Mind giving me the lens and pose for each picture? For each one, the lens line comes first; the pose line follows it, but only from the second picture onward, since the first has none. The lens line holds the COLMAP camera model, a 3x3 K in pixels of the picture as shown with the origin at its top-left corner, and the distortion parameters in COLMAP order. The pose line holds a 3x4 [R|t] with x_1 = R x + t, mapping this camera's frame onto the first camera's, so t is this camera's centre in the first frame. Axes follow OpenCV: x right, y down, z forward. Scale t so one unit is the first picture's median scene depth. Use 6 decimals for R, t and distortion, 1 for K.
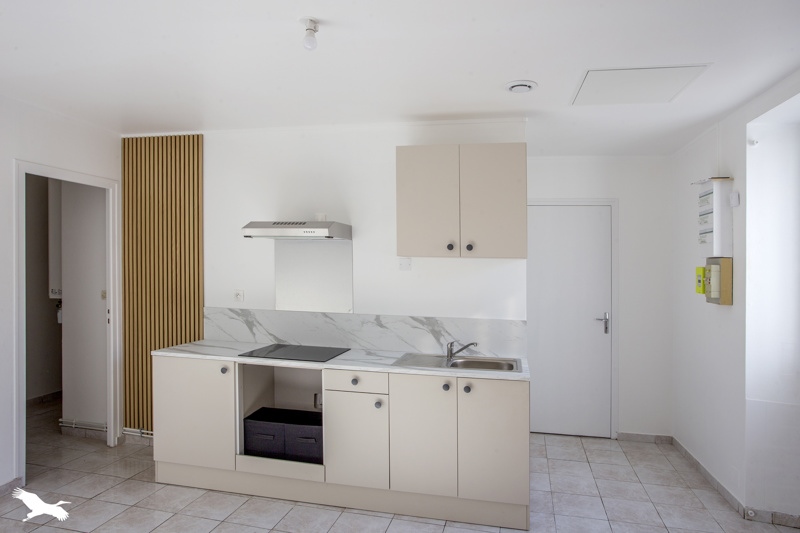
lens RADIAL K [[512.8, 0, 400.0], [0, 512.8, 266.5], [0, 0, 1]] dist [-0.002128, -0.000436]
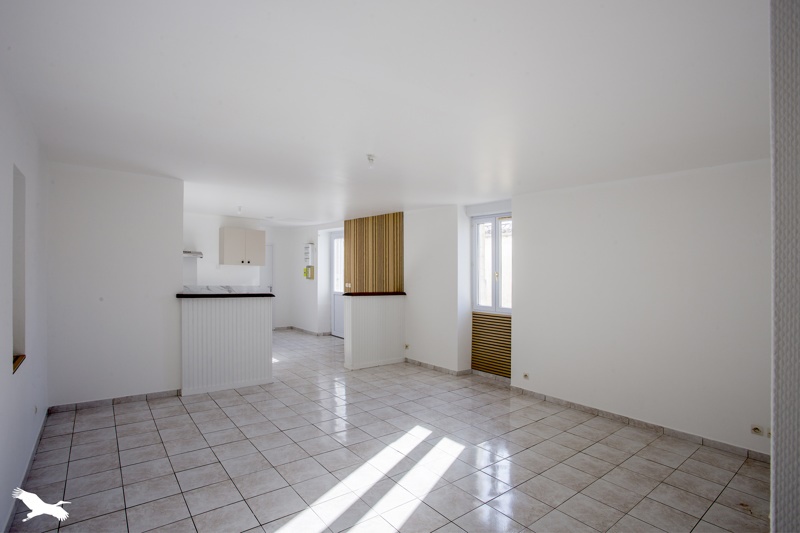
lens RADIAL K [[391.9, 0, 400.0], [0, 391.9, 266.5], [0, 0, 1]] dist [0.000097, 0.000003]
pose [[0.641571, 0.006581, 0.767035, -1.050523], [0.001875, 0.999947, -0.010147, 0.015549], [-0.767061, 0.007948, 0.641525, -1.201401]]
